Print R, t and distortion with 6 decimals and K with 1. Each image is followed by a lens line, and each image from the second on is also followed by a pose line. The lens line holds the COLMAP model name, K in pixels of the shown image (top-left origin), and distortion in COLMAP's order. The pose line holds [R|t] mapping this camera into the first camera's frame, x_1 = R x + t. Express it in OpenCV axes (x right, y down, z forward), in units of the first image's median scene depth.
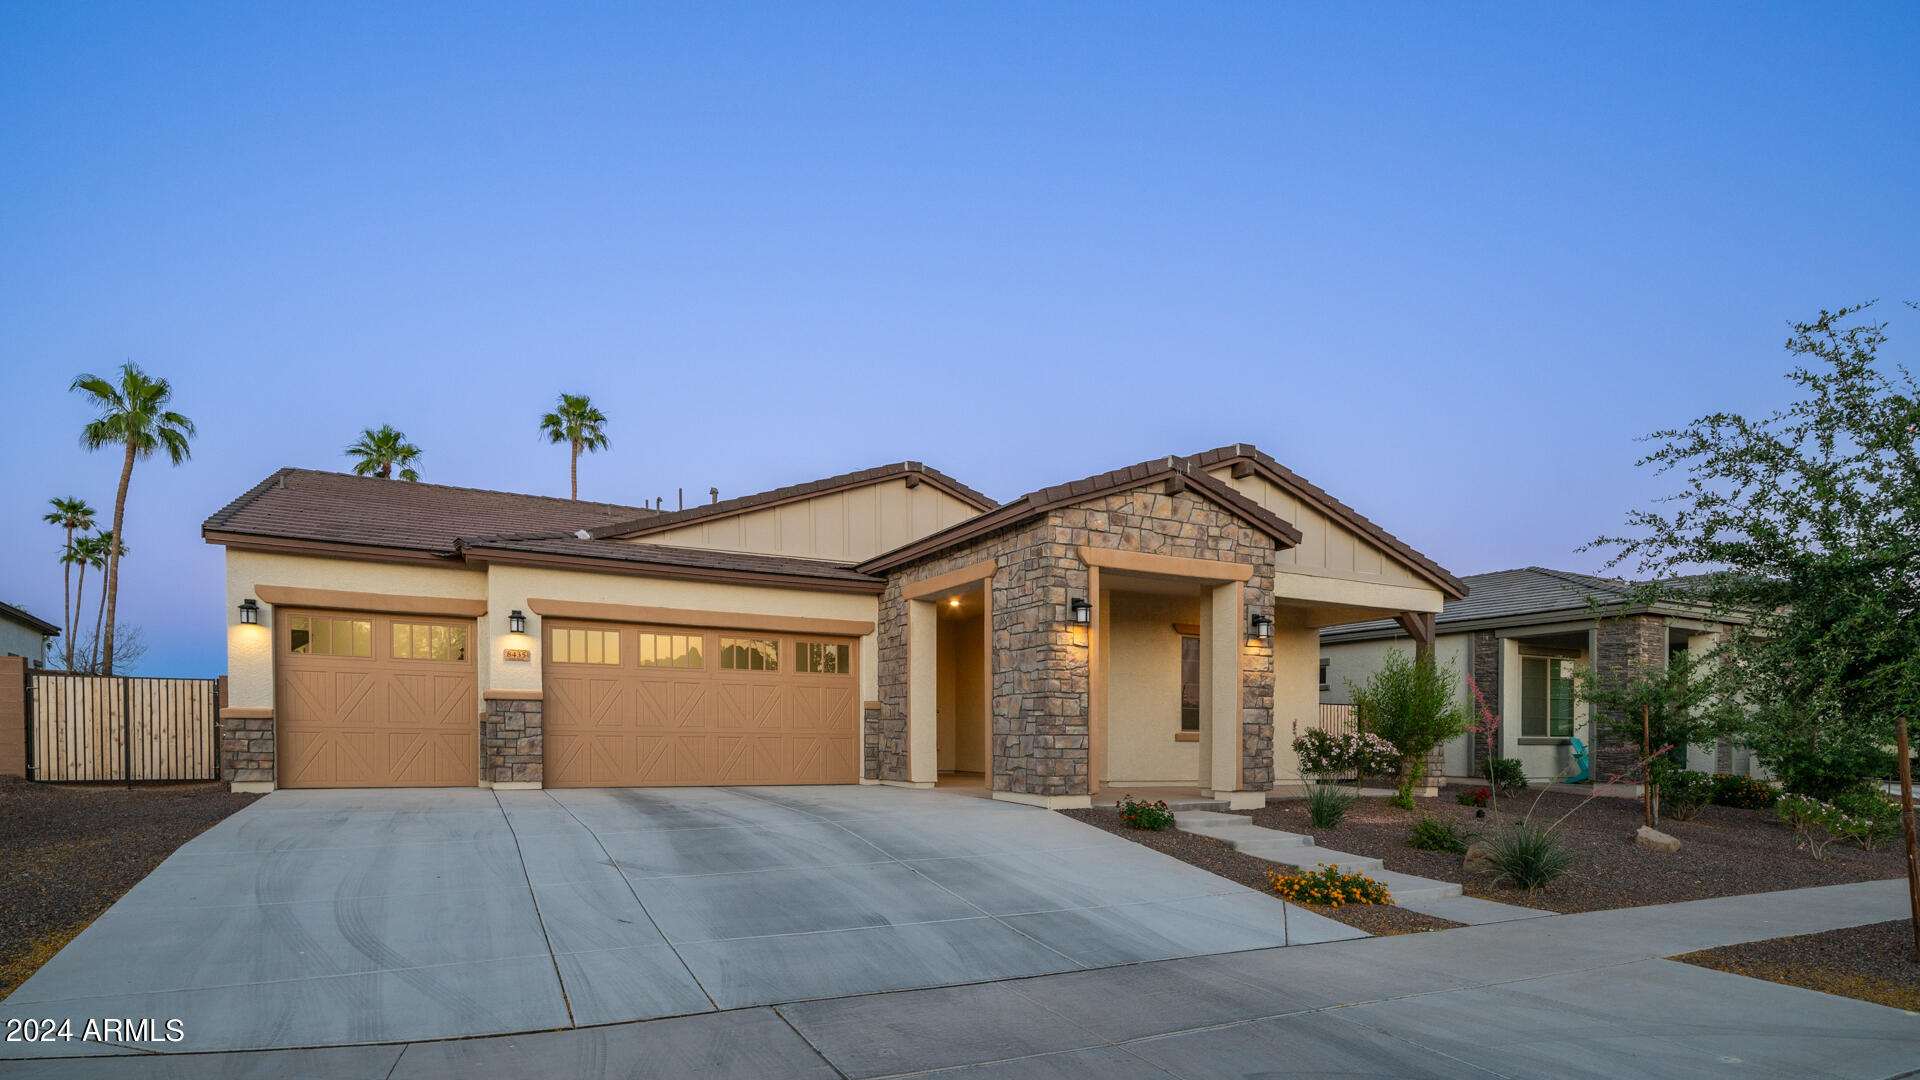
lens RADIAL K [[962.3, 0, 960.0], [0, 962.3, 540.0], [0, 0, 1]] dist [0.002278, 0.000333]
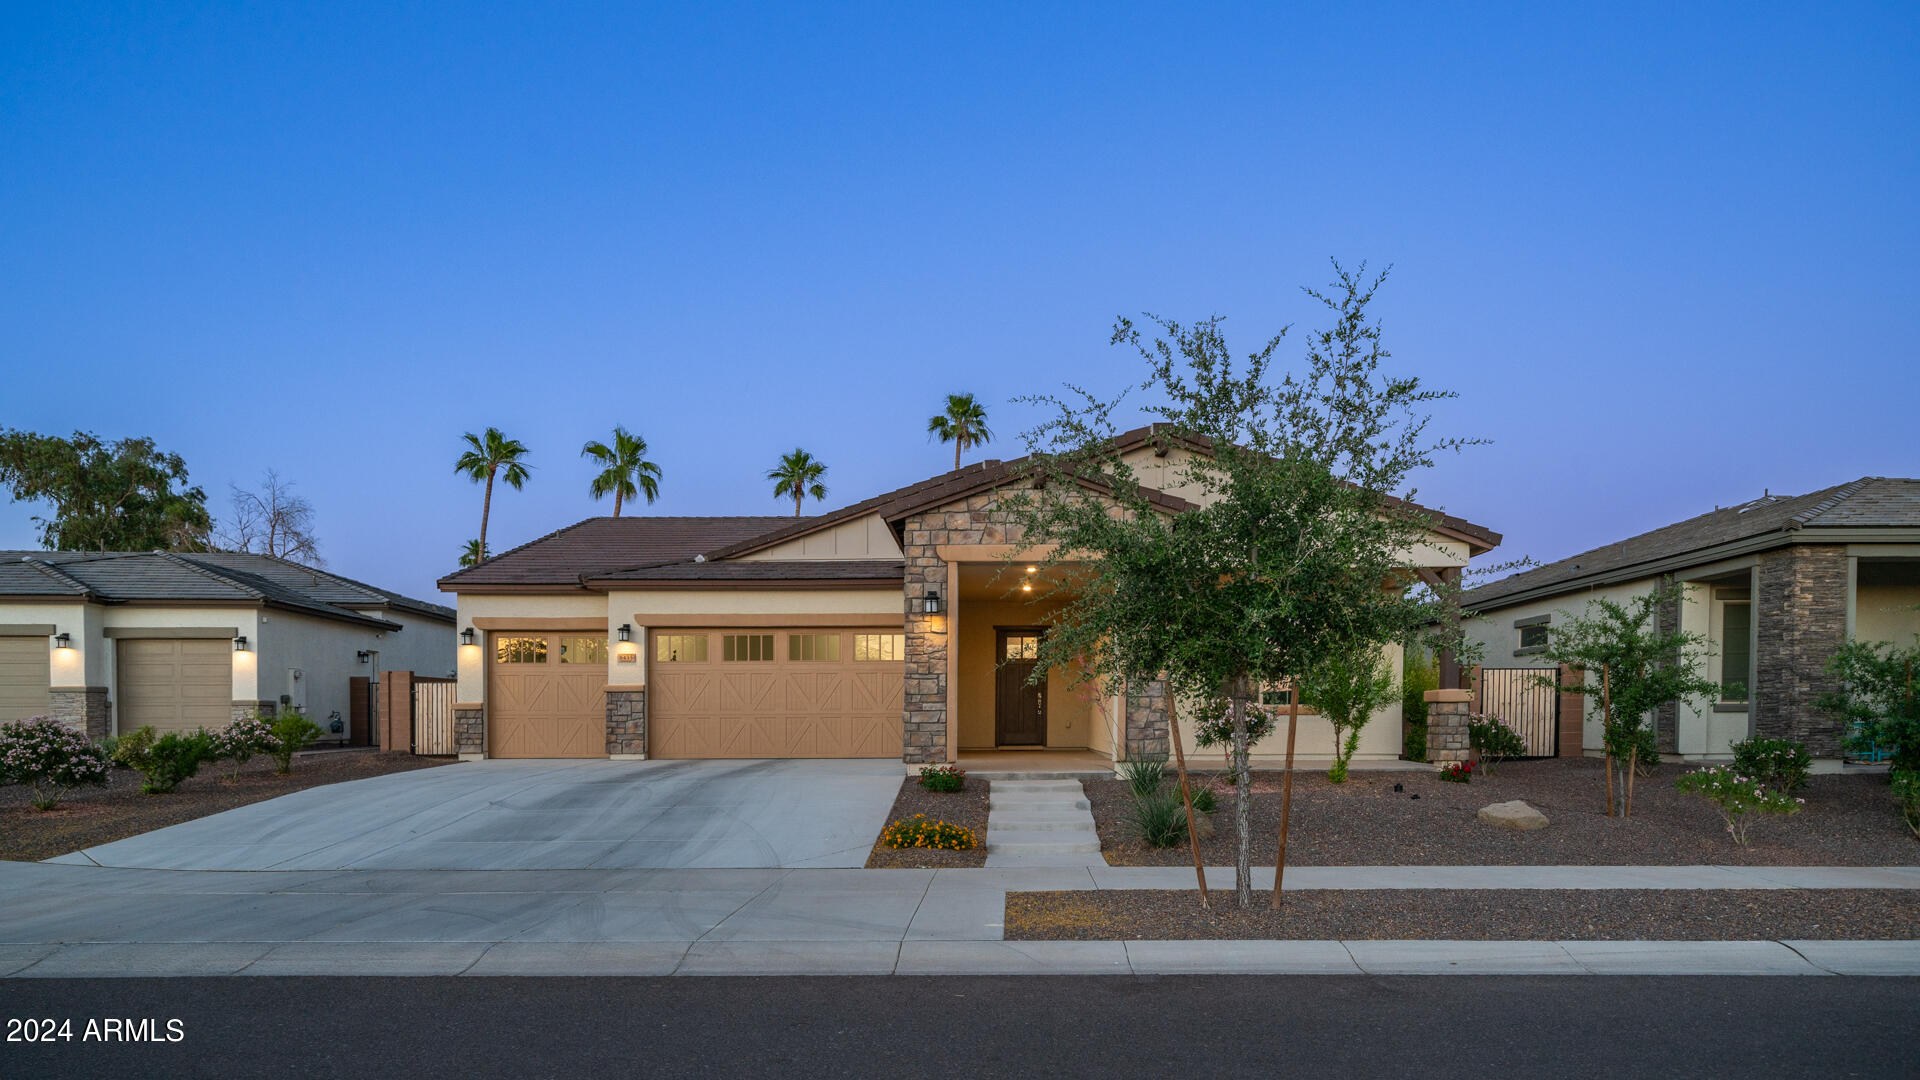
lens RADIAL K [[1016.8, 0, 959.9], [0, 1016.8, 461.2], [0, 0, 1]] dist [0.002382, 0.000638]
pose [[0.897561, -0.122668, -0.423482, 0.574872], [0.103063, 0.992280, -0.068989, -0.005984], [0.428675, 0.018276, 0.903274, -0.077701]]
